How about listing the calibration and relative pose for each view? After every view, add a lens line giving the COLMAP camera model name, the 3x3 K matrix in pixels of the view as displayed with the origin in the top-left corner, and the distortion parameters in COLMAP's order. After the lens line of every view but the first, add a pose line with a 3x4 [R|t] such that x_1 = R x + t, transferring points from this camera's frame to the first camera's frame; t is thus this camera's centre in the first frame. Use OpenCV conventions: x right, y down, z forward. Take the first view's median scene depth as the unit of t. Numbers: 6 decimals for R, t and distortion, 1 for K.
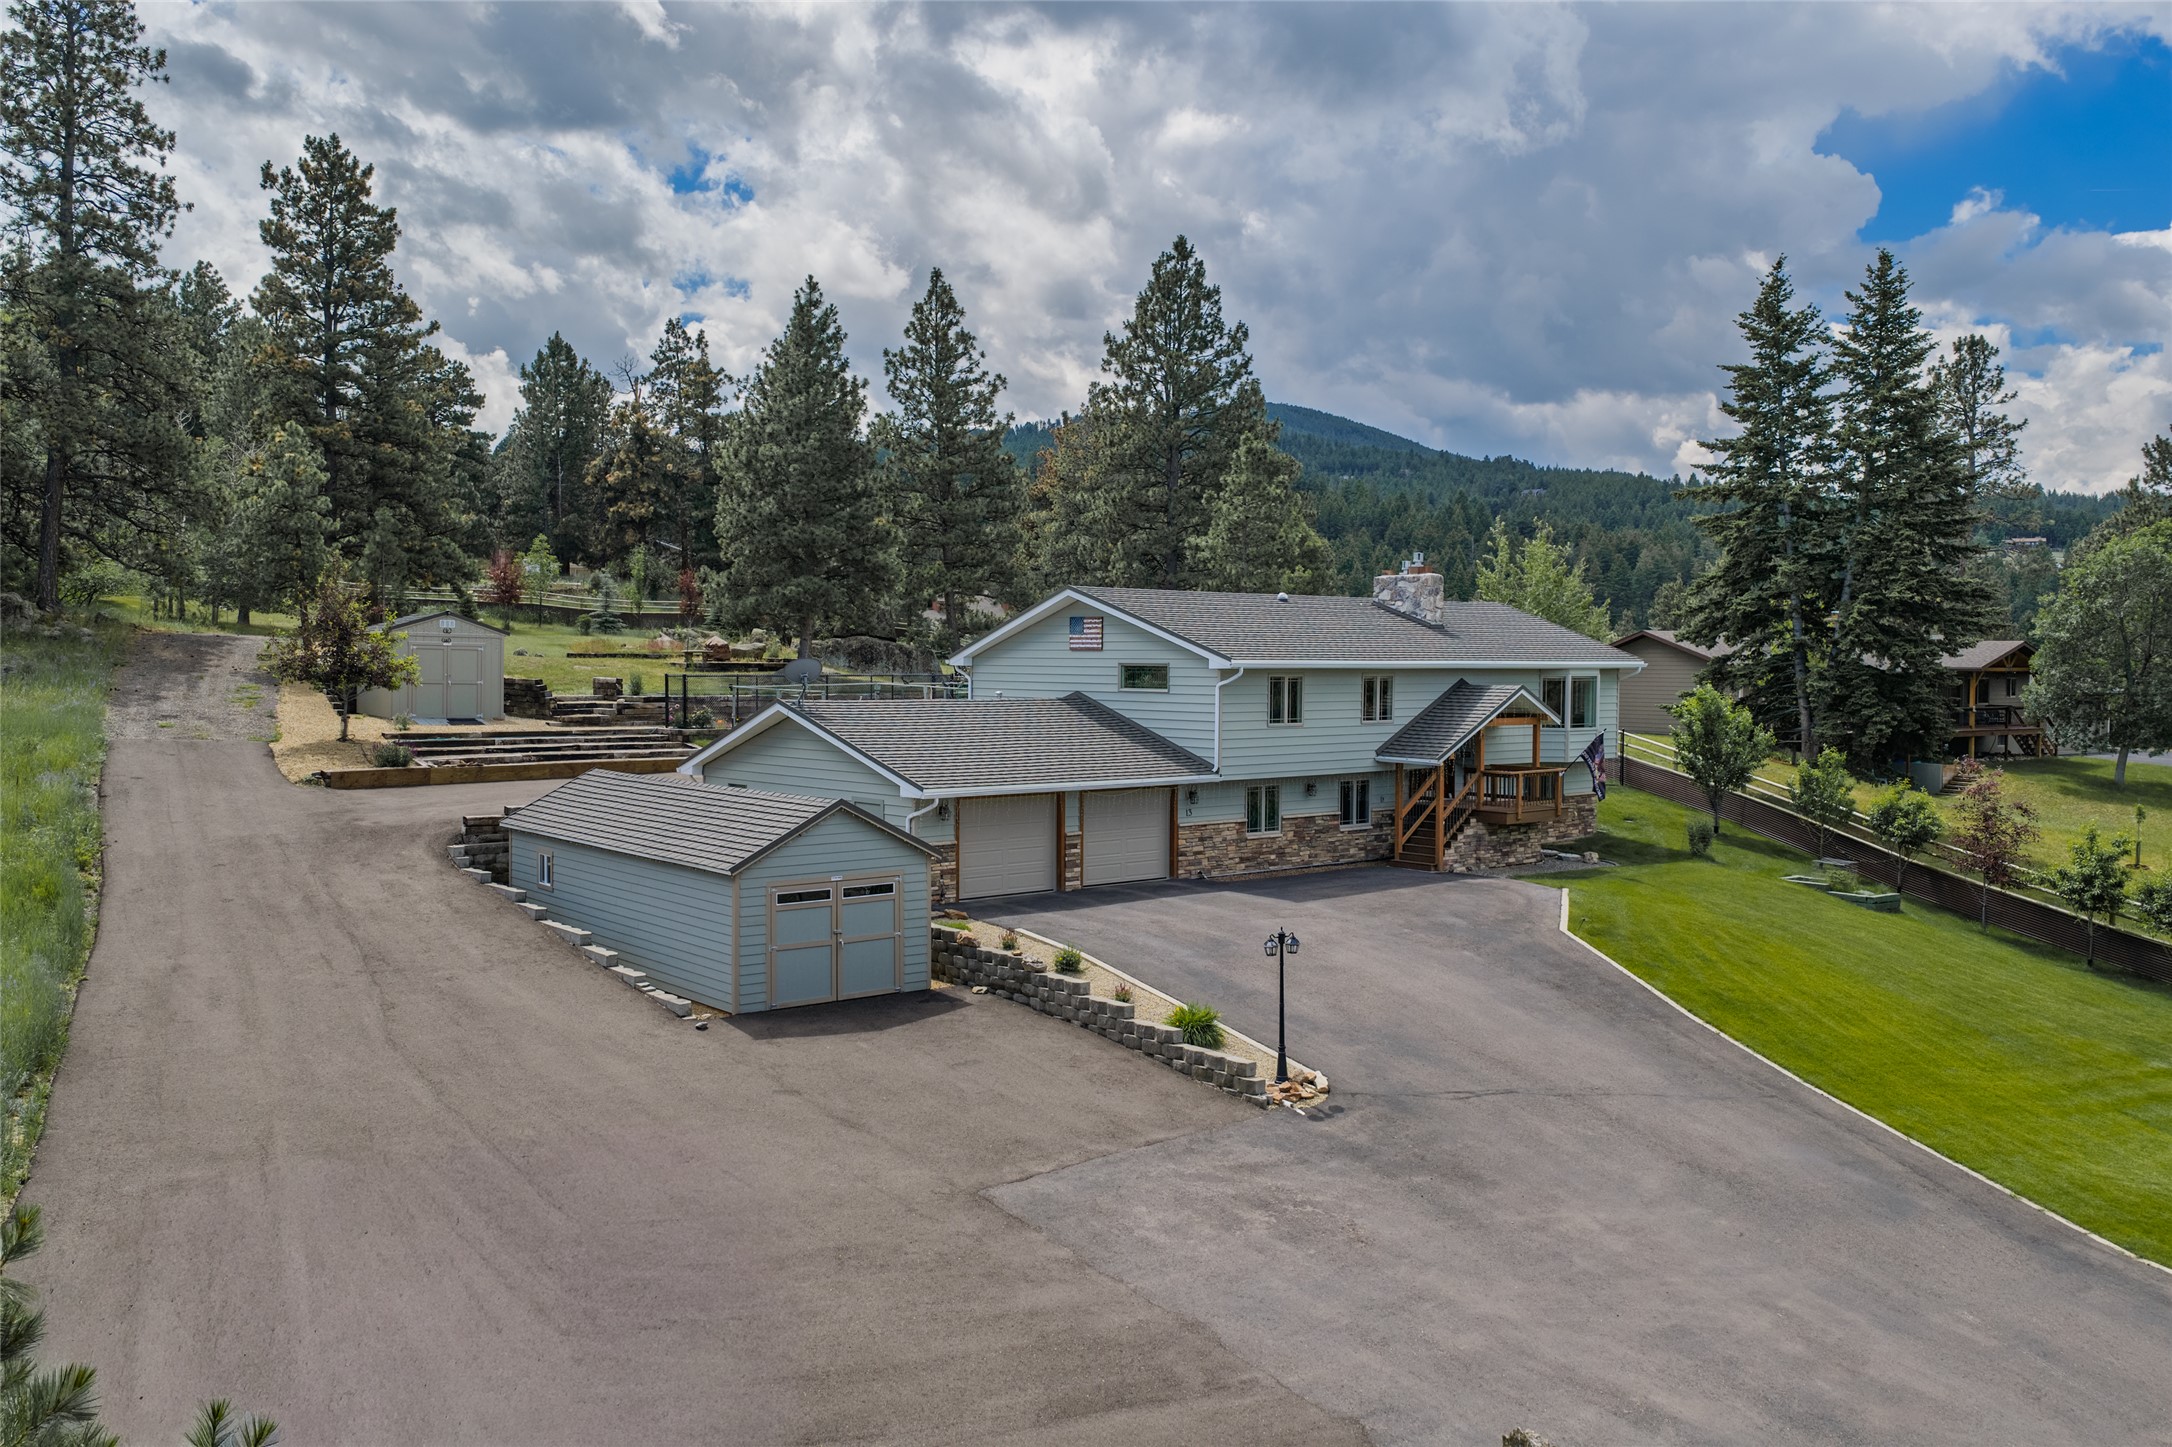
lens RADIAL K [[1827.6, 0, 1093.0], [0, 1827.6, 743.6], [0, 0, 1]] dist [0.016620, -0.028215]
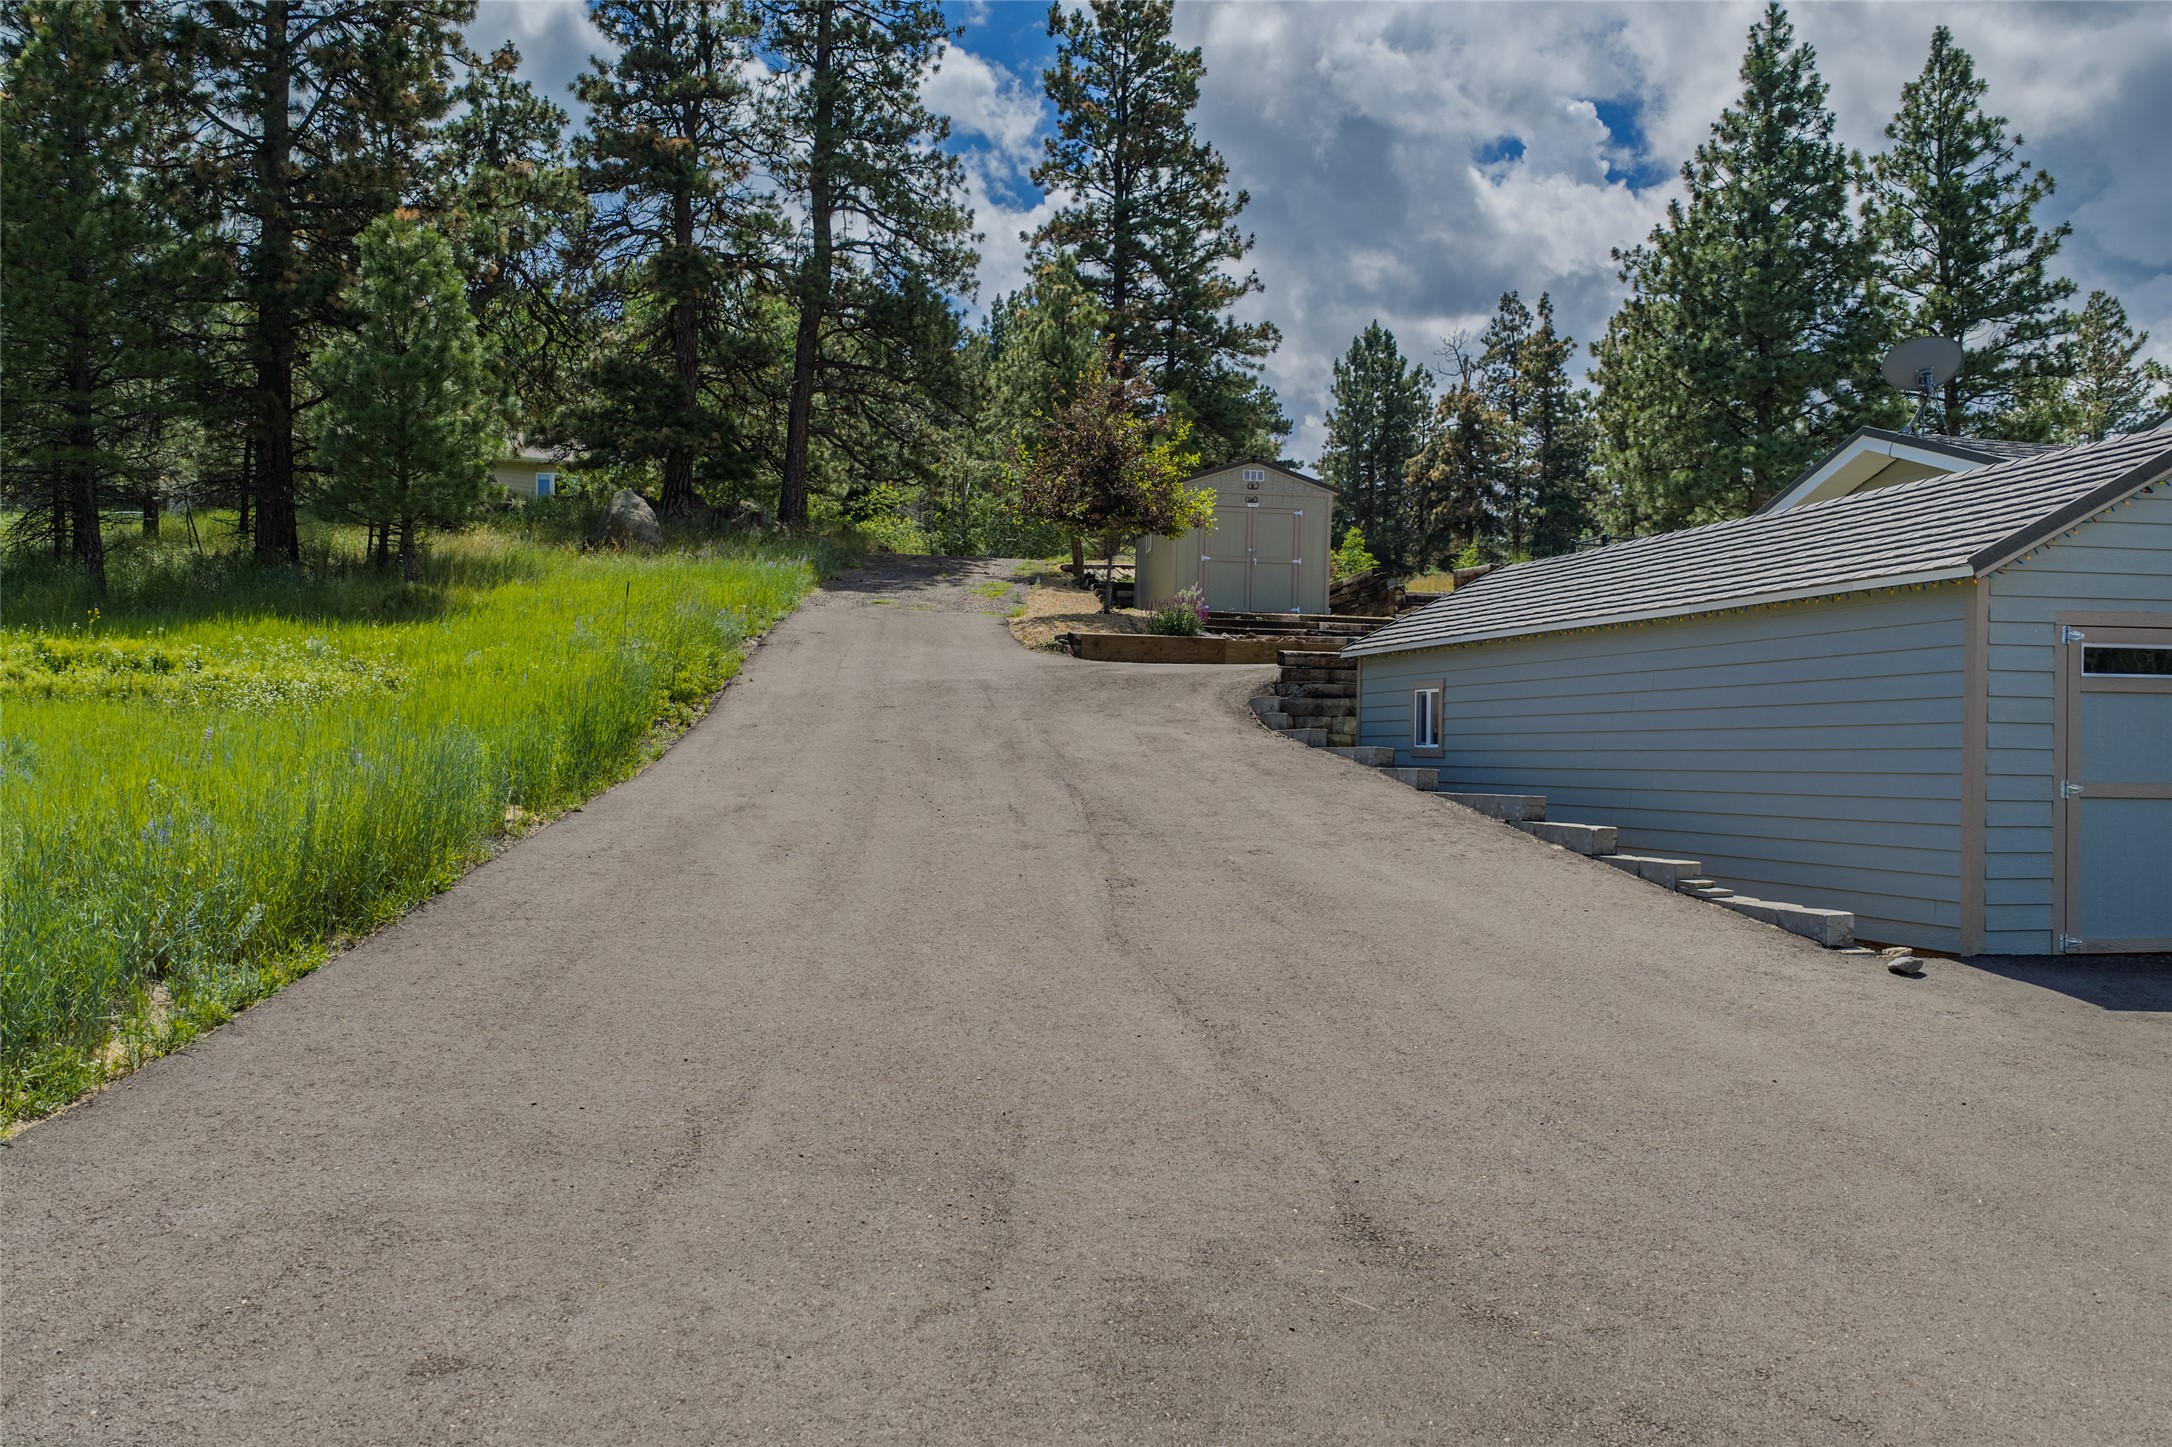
lens RADIAL K [[1887.5, 0, 1028.2], [0, 1887.5, 773.8], [0, 0, 1]] dist [0.029480, -0.058149]
pose [[0.898985, 0.005996, -0.437939, -0.124509], [-0.024484, 0.999031, -0.036582, 0.080879], [0.437295, 0.043609, 0.898260, 0.350241]]
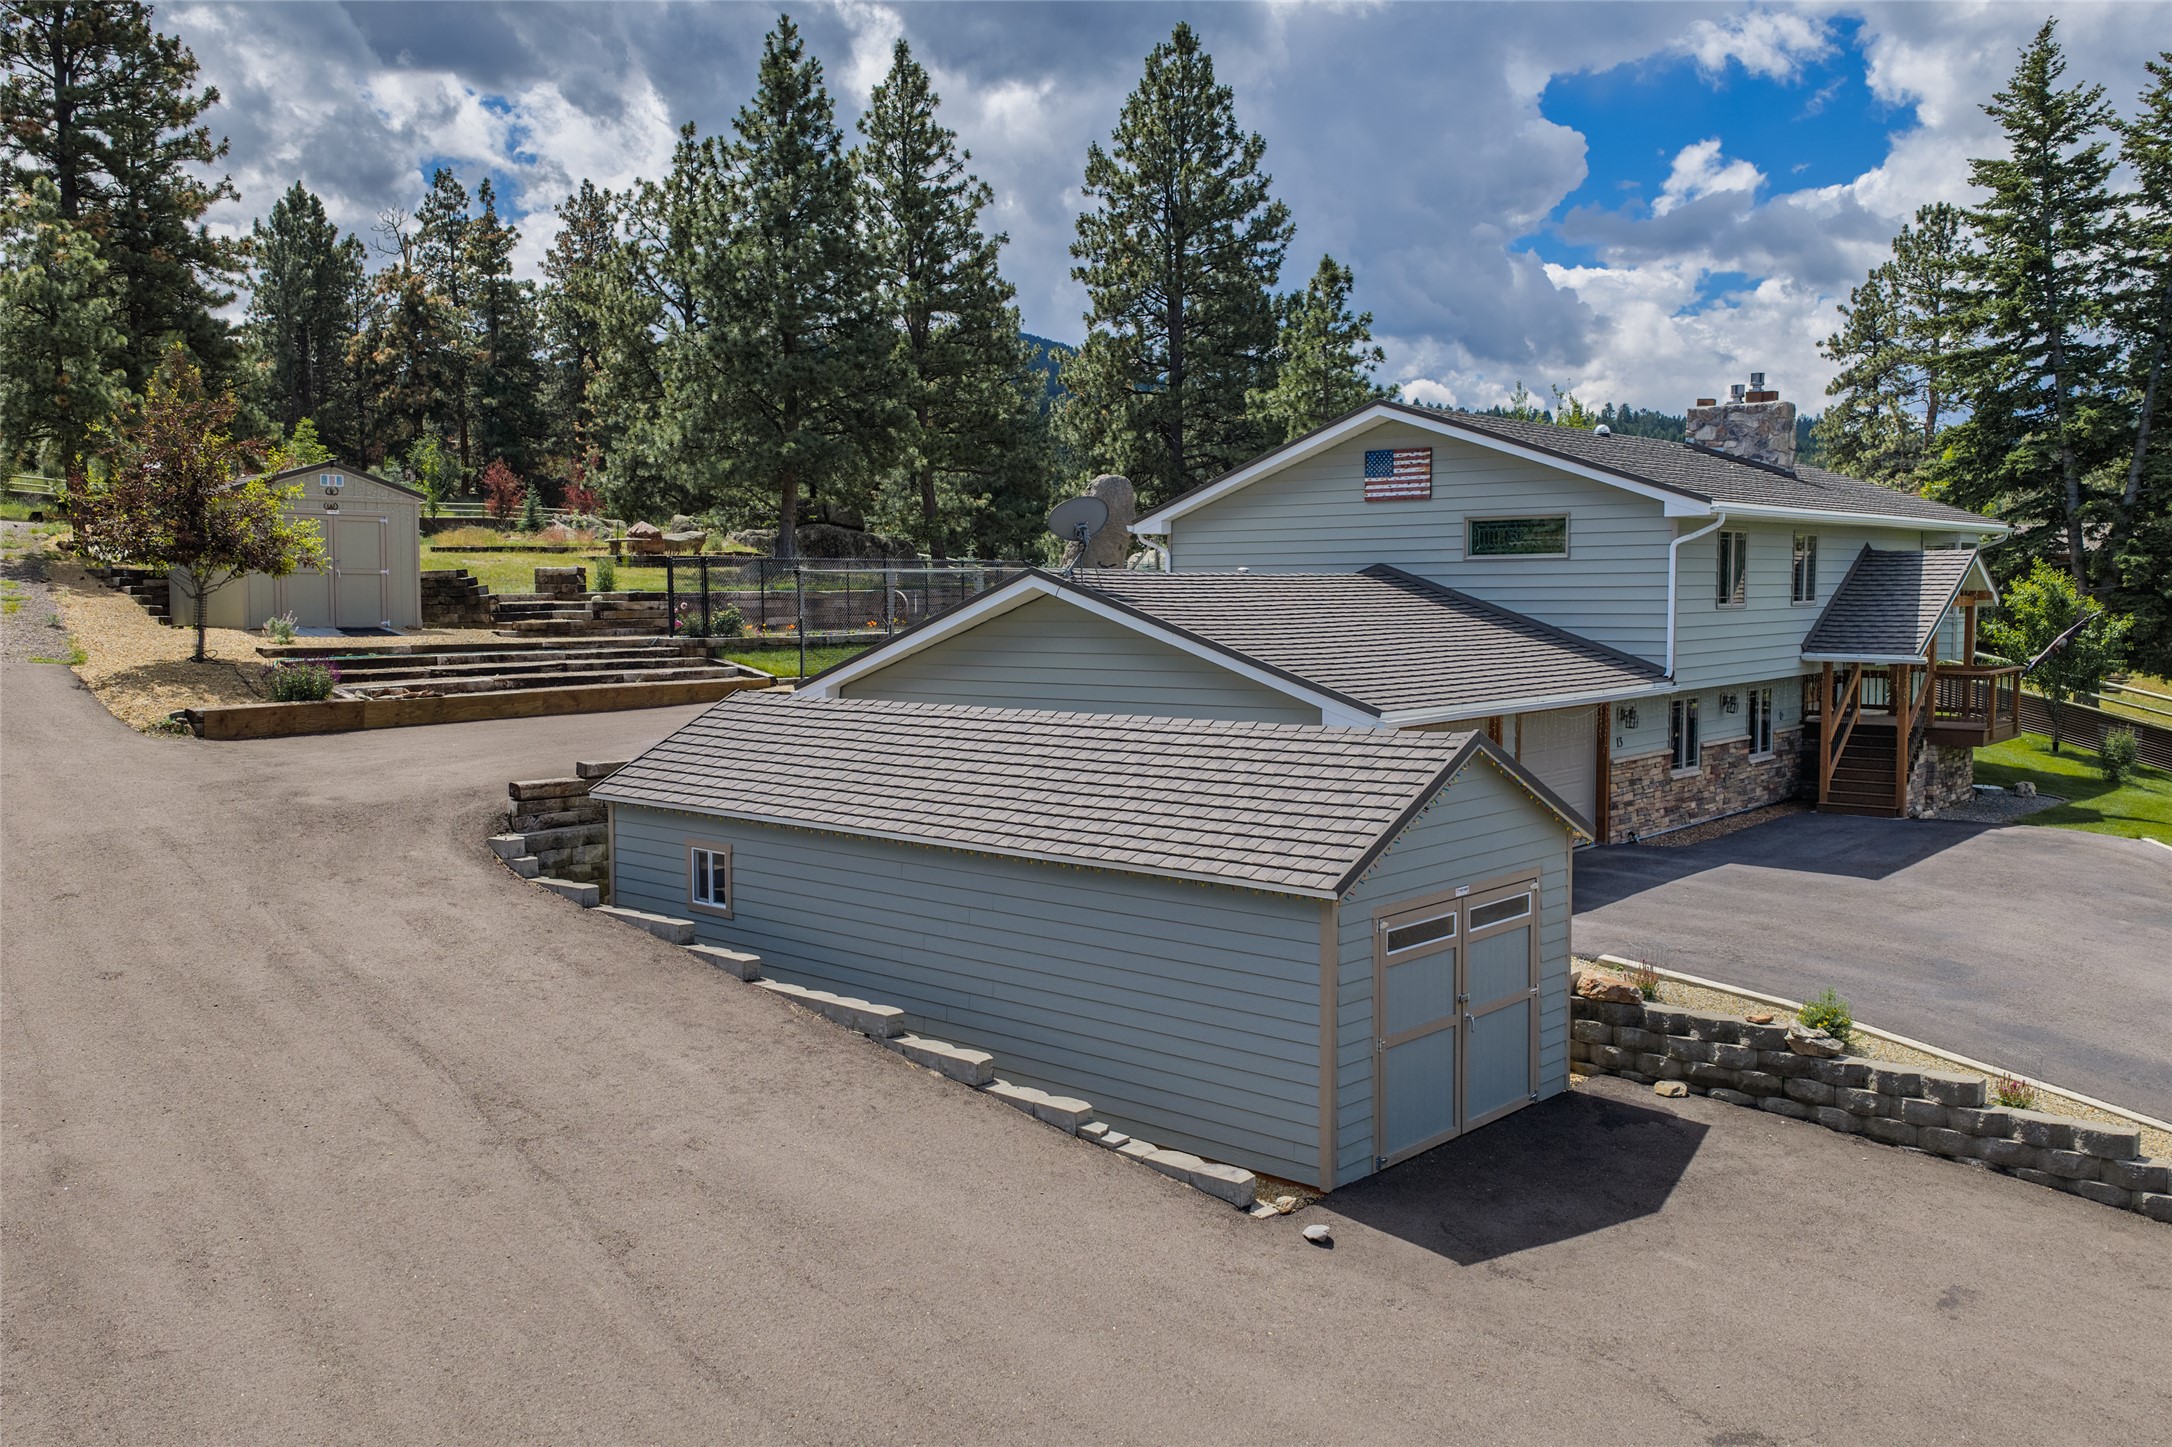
lens RADIAL K [[1827.6, 0, 1093.0], [0, 1827.6, 743.6], [0, 0, 1]] dist [0.016620, -0.028215]
pose [[0.987780, -0.026524, 0.153582, -0.203304], [0.020706, 0.999011, 0.039355, 0.007811], [-0.154474, -0.035694, 0.987352, 0.341175]]
